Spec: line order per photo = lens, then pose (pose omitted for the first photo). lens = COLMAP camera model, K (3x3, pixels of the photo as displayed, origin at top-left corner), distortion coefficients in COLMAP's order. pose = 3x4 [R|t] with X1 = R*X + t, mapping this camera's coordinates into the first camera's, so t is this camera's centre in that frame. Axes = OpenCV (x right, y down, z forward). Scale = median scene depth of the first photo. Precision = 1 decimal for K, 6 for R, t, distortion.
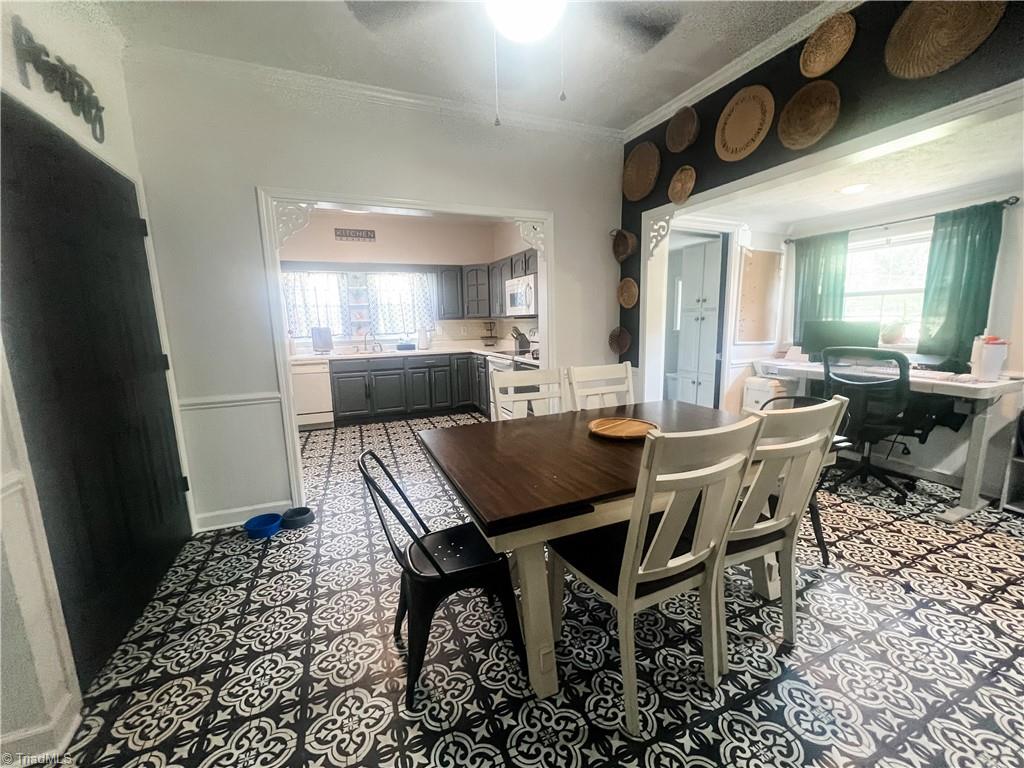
lens RADIAL K [[412.4, 0, 512.0], [0, 412.4, 384.0], [0, 0, 1]] dist [-0.000397, -0.000047]
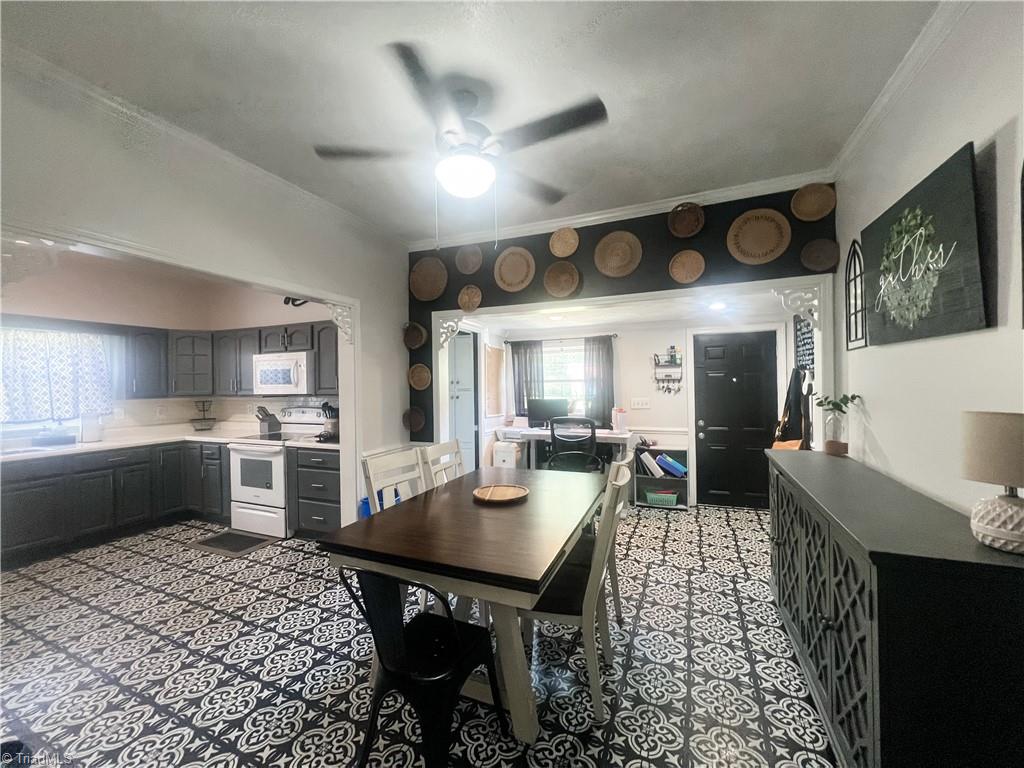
lens RADIAL K [[412.4, 0, 512.0], [0, 412.4, 384.0], [0, 0, 1]] dist [-0.000397, -0.000047]
pose [[0.711867, 0.012822, 0.702198, -0.325756], [0.105317, 0.986579, -0.124781, -0.033365], [-0.694373, 0.162781, 0.700962, 0.034361]]
